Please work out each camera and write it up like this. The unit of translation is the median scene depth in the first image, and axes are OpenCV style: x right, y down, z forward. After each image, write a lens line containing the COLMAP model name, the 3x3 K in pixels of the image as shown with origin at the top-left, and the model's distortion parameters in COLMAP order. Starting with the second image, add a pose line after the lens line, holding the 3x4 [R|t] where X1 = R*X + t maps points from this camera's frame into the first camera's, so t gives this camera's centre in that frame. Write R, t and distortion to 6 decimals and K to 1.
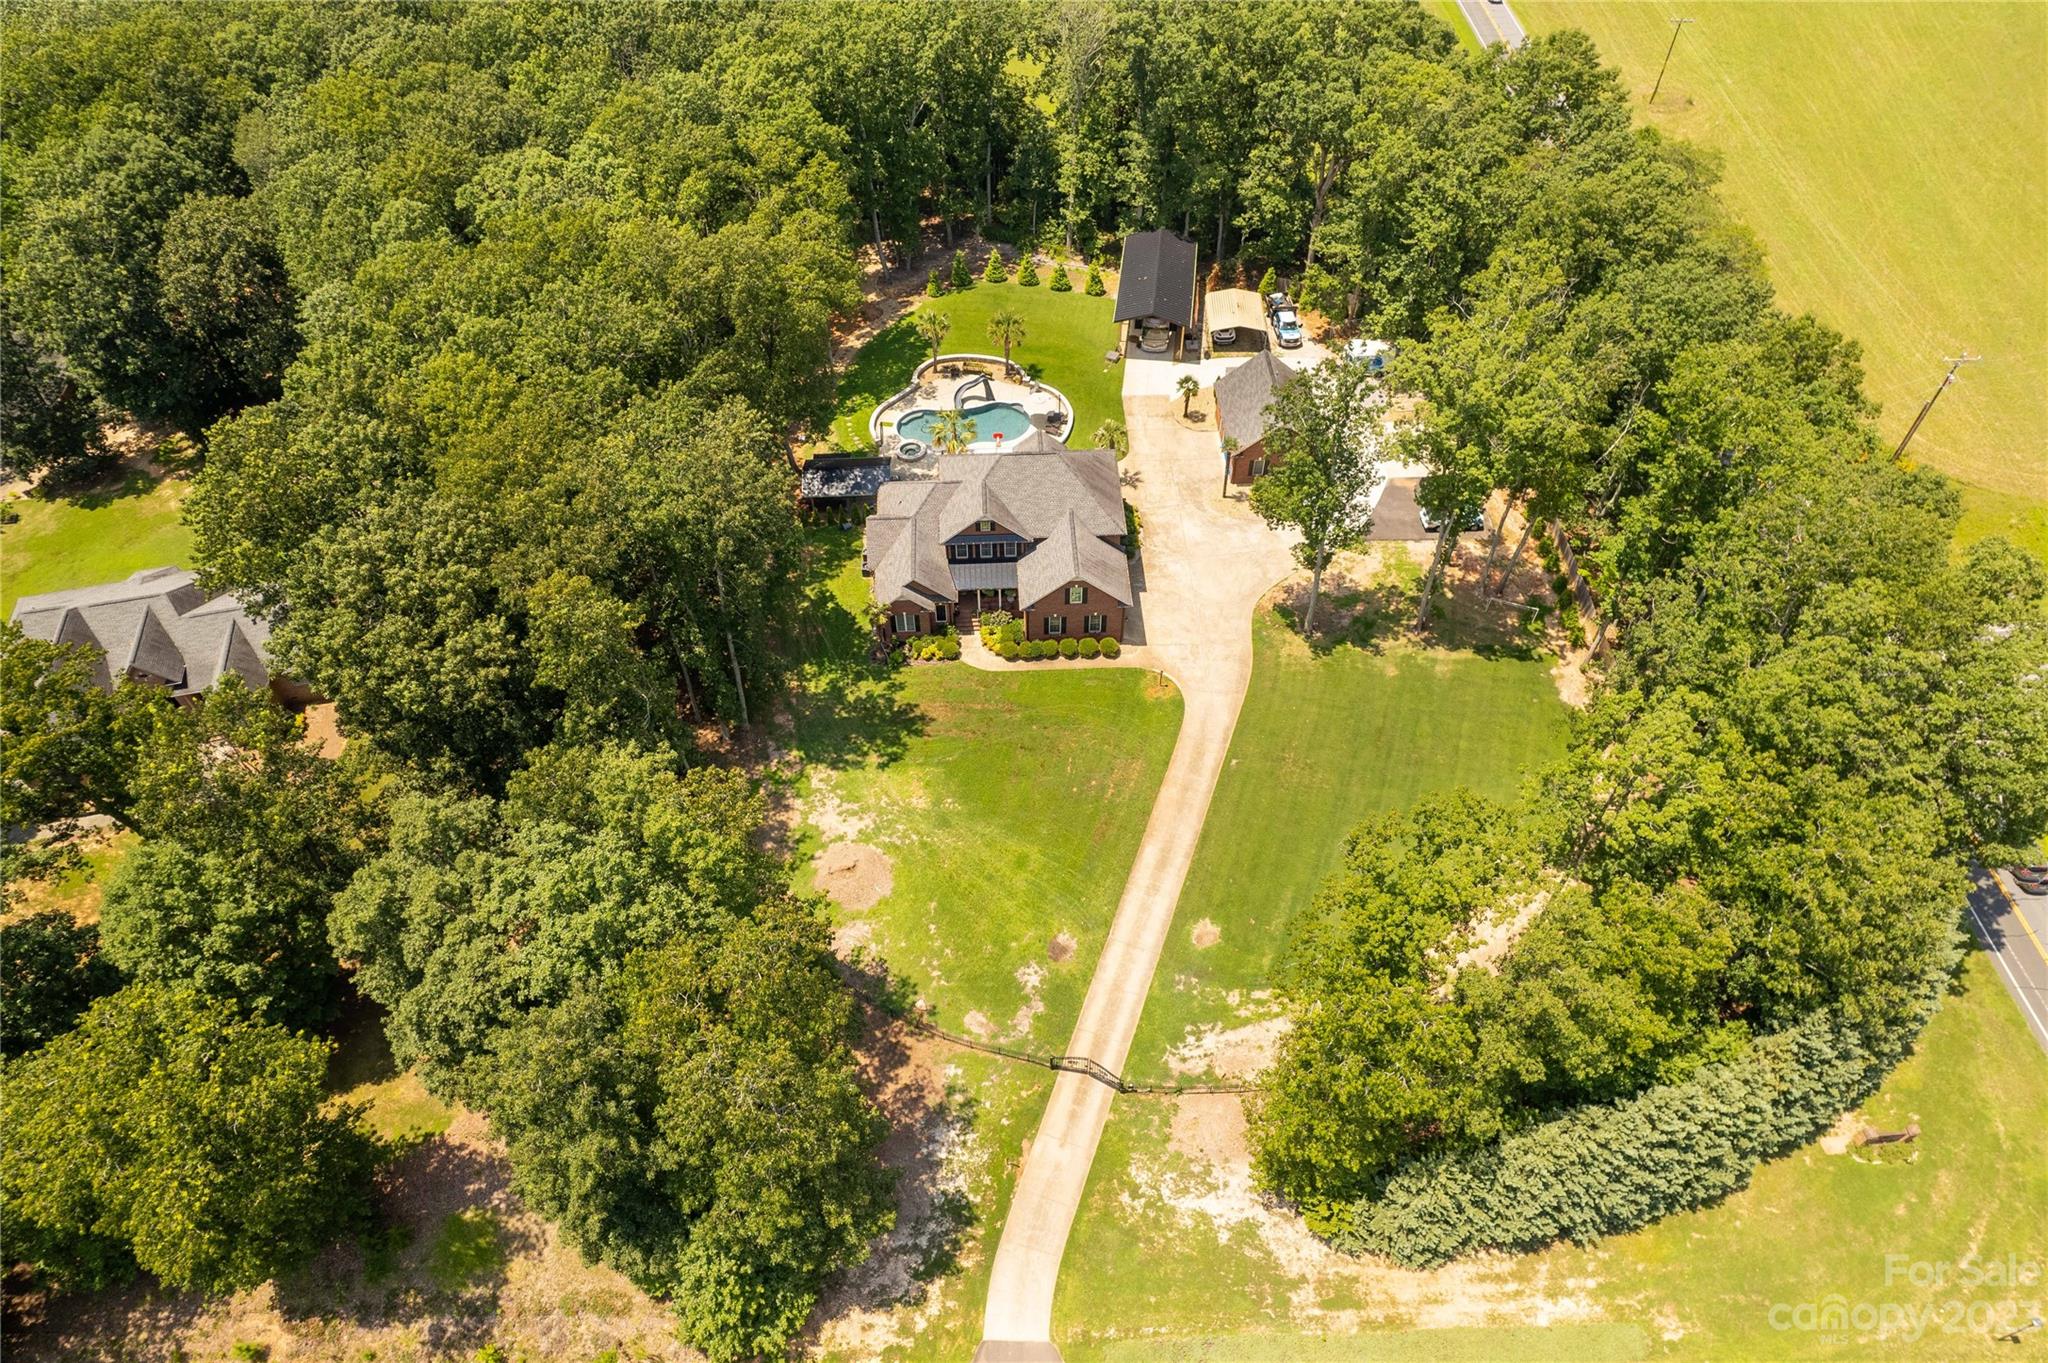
lens RADIAL K [[1324.5, 0, 1054.8], [0, 1324.5, 682.7], [0, 0, 1]] dist [-0.001038, 0.068914]
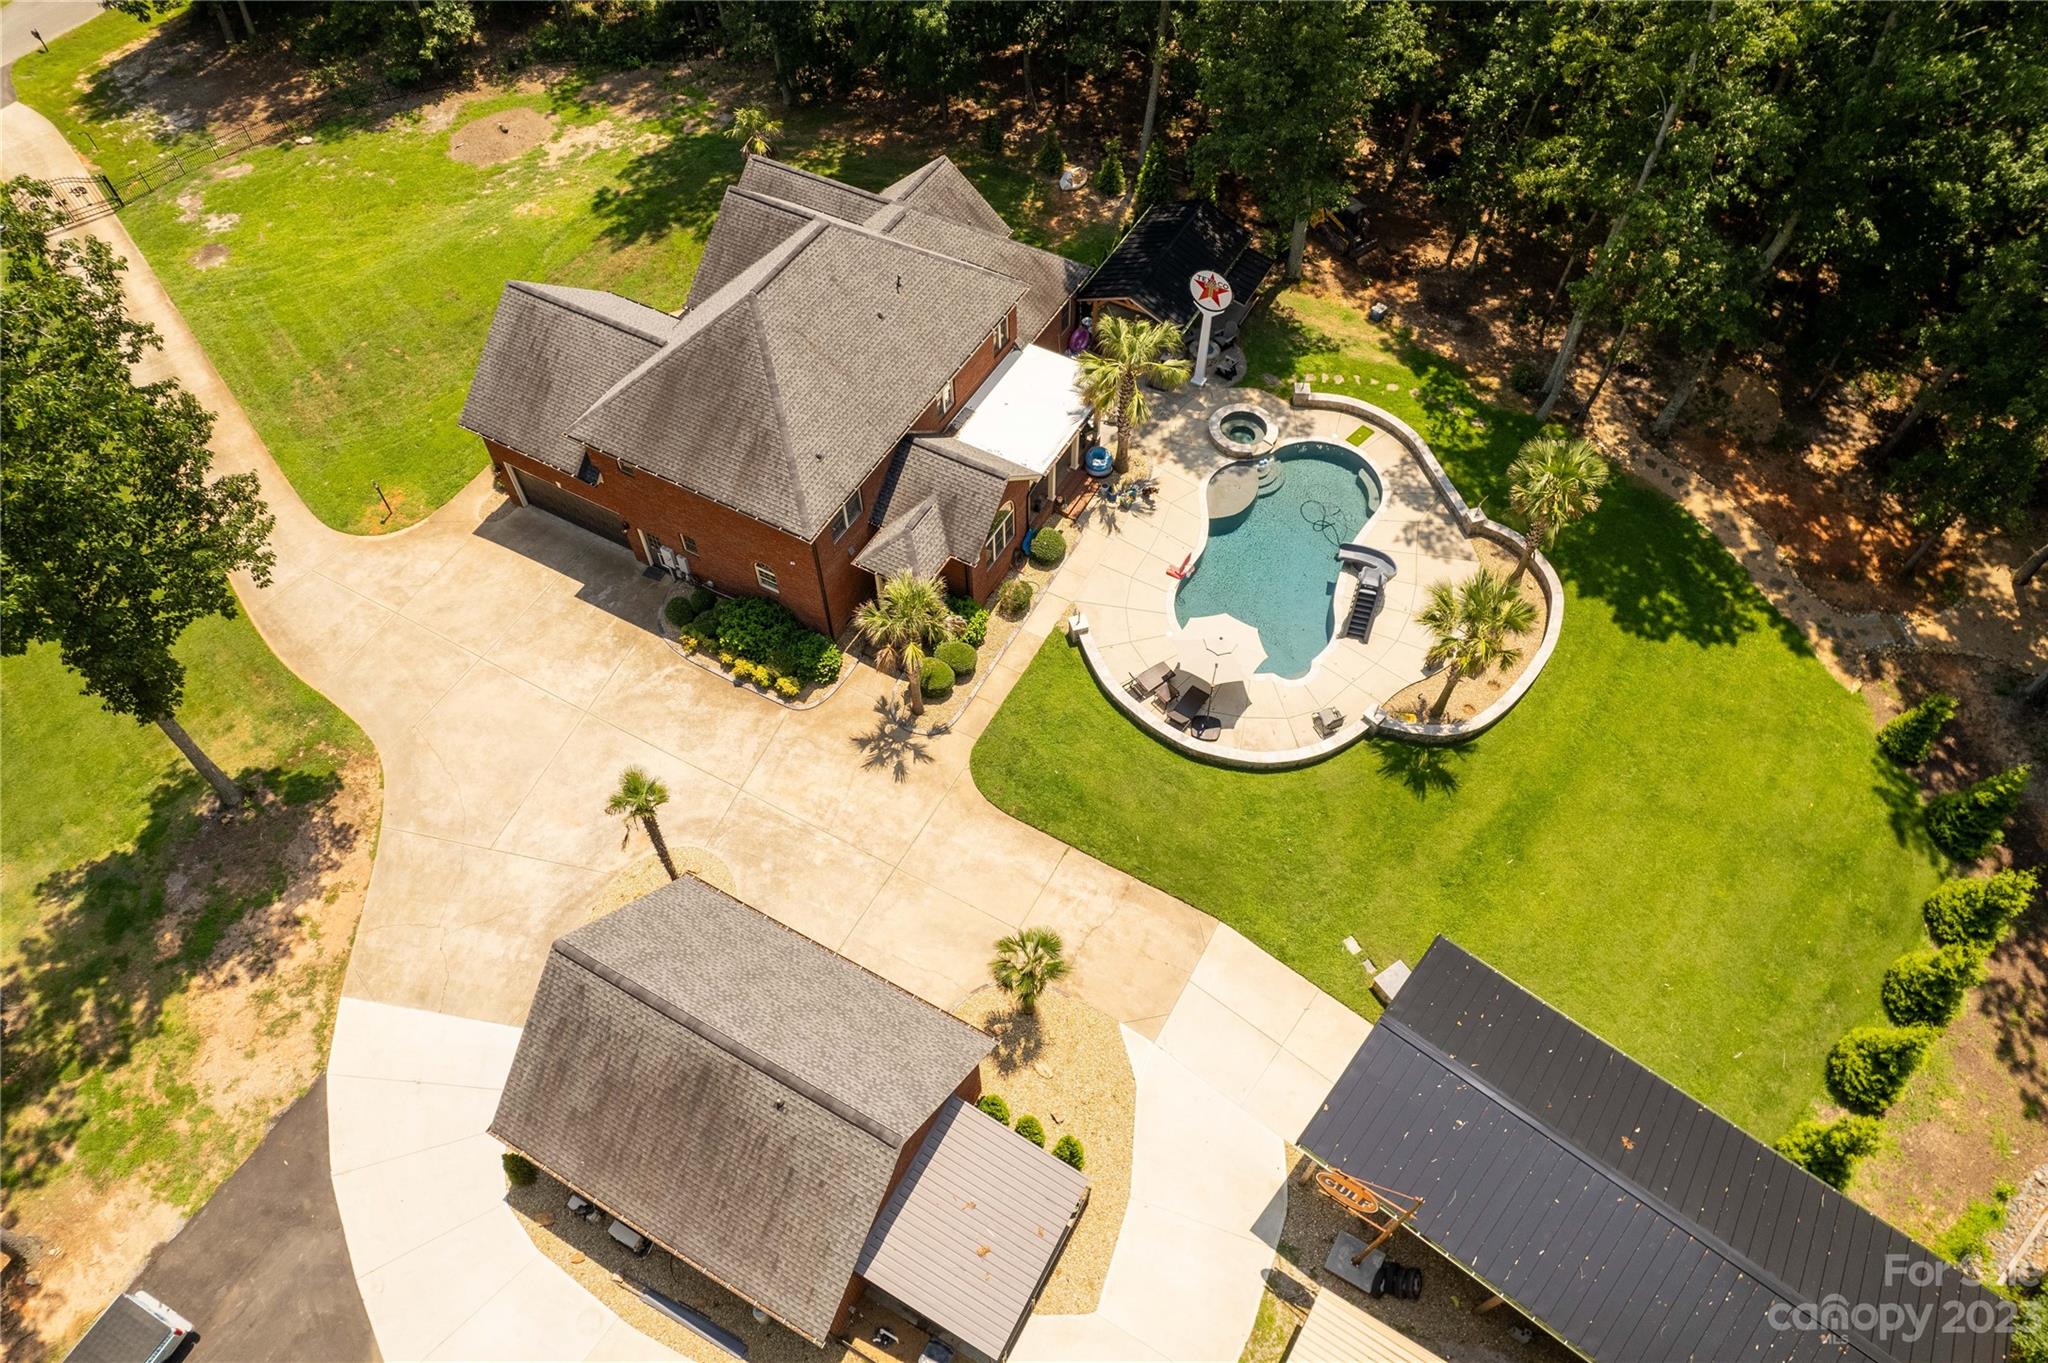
lens RADIAL K [[1334.9, 0, 1028.5], [0, 1334.9, 673.3], [0, 0, 1]] dist [-0.077406, 0.073086]
pose [[-0.529180, 0.680947, -0.506241, 0.238501], [-0.647062, 0.062094, 0.759905, -0.518619], [0.548889, 0.729695, 0.407756, 0.929300]]
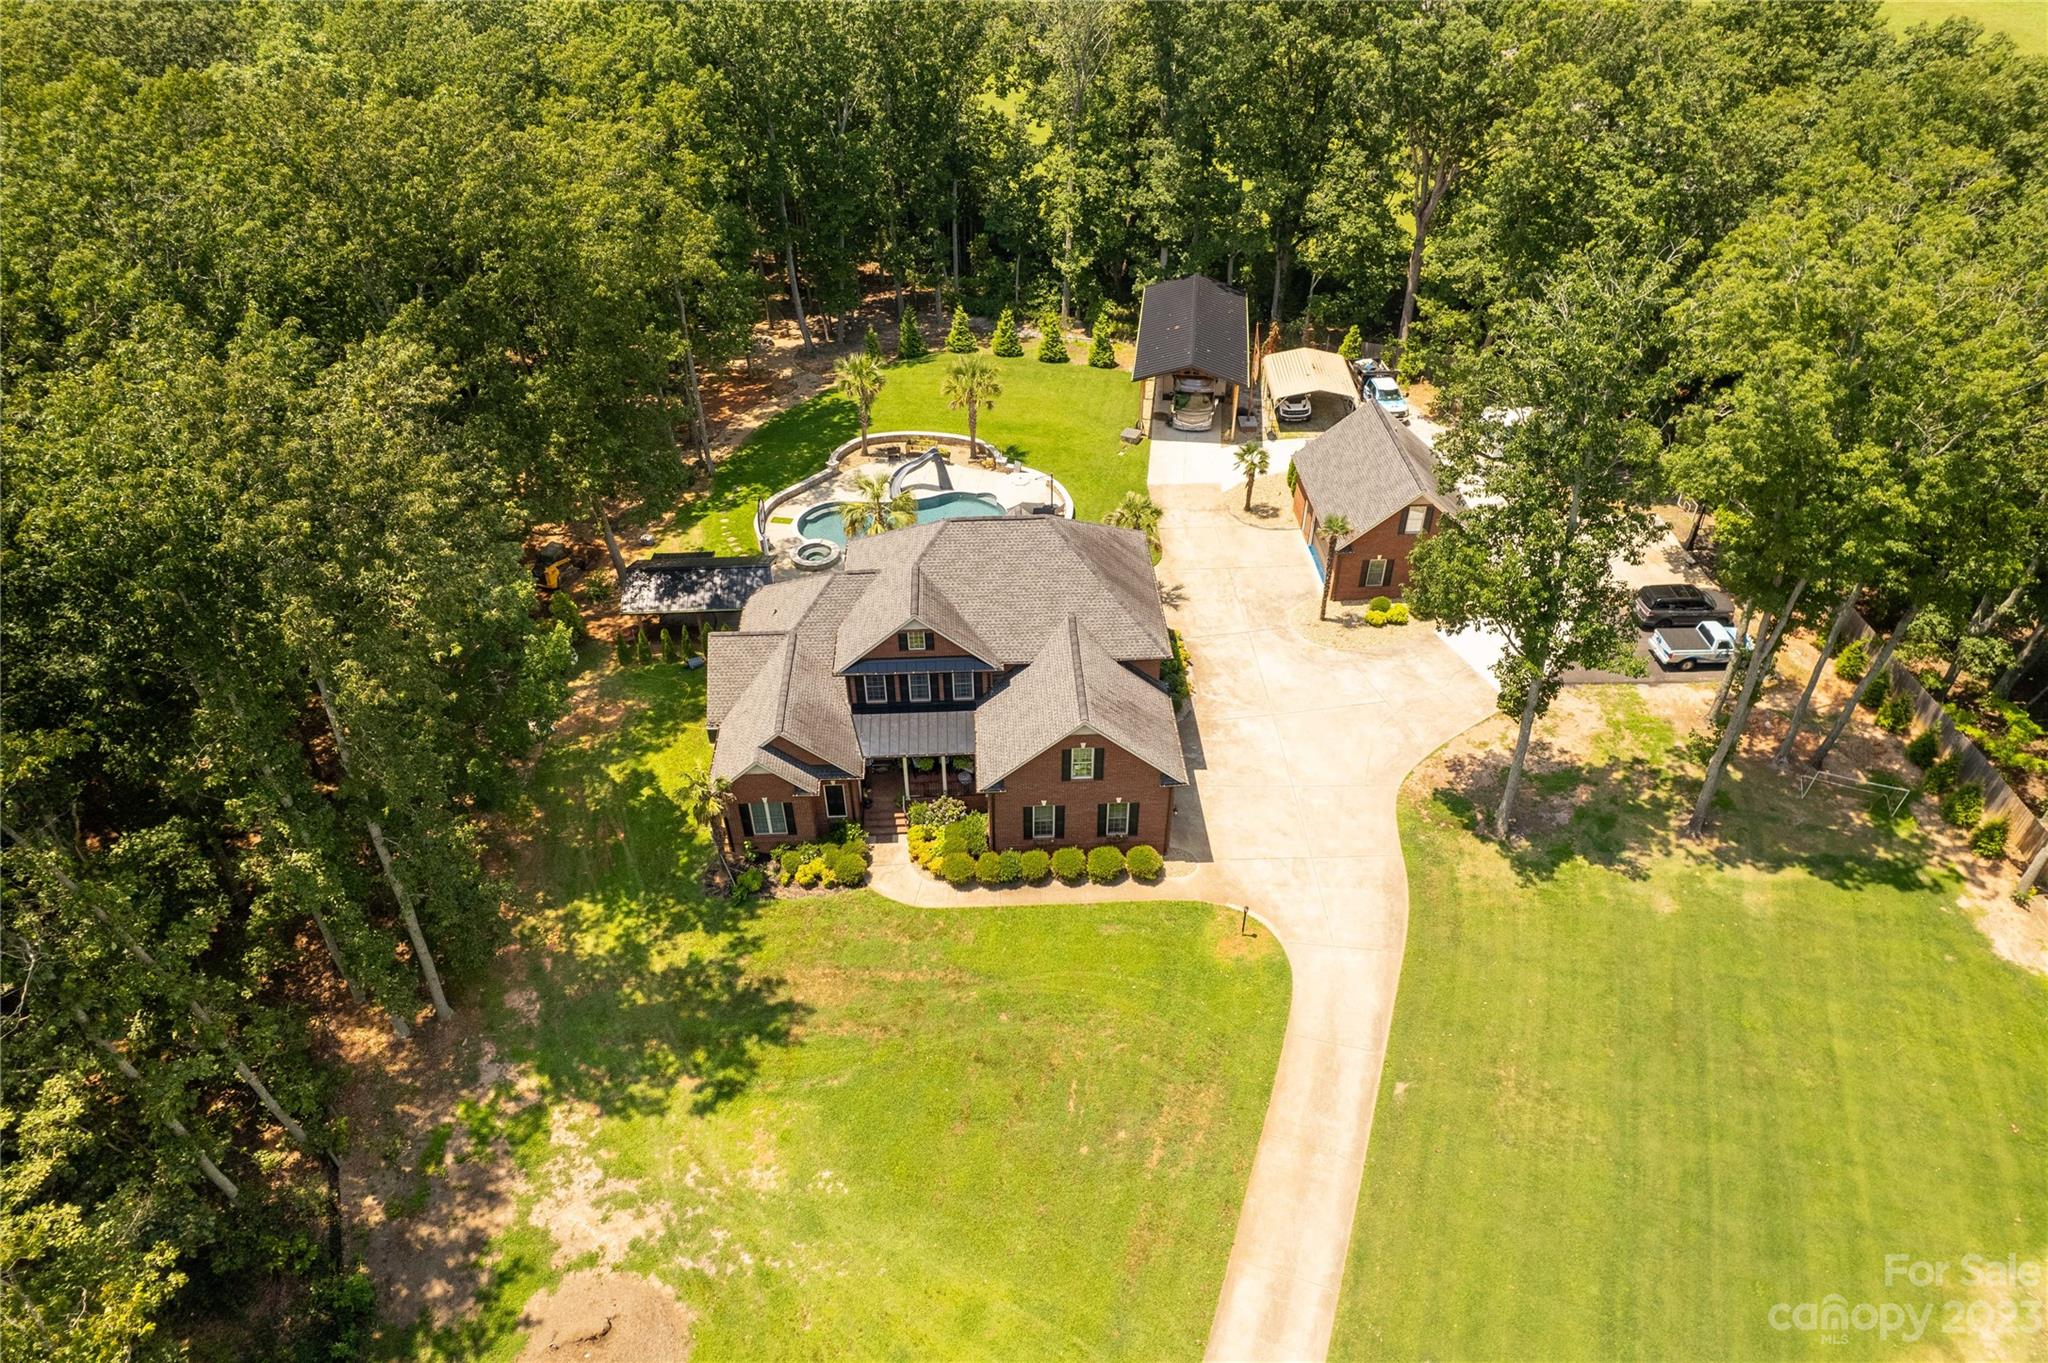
lens RADIAL K [[1334.9, 0, 1028.5], [0, 1334.9, 673.3], [0, 0, 1]] dist [-0.077406, 0.073086]
pose [[0.999823, -0.005031, -0.018152, 0.003936], [0.001427, 0.981128, -0.193352, 0.002094], [0.018783, 0.193292, 0.980962, 0.436933]]
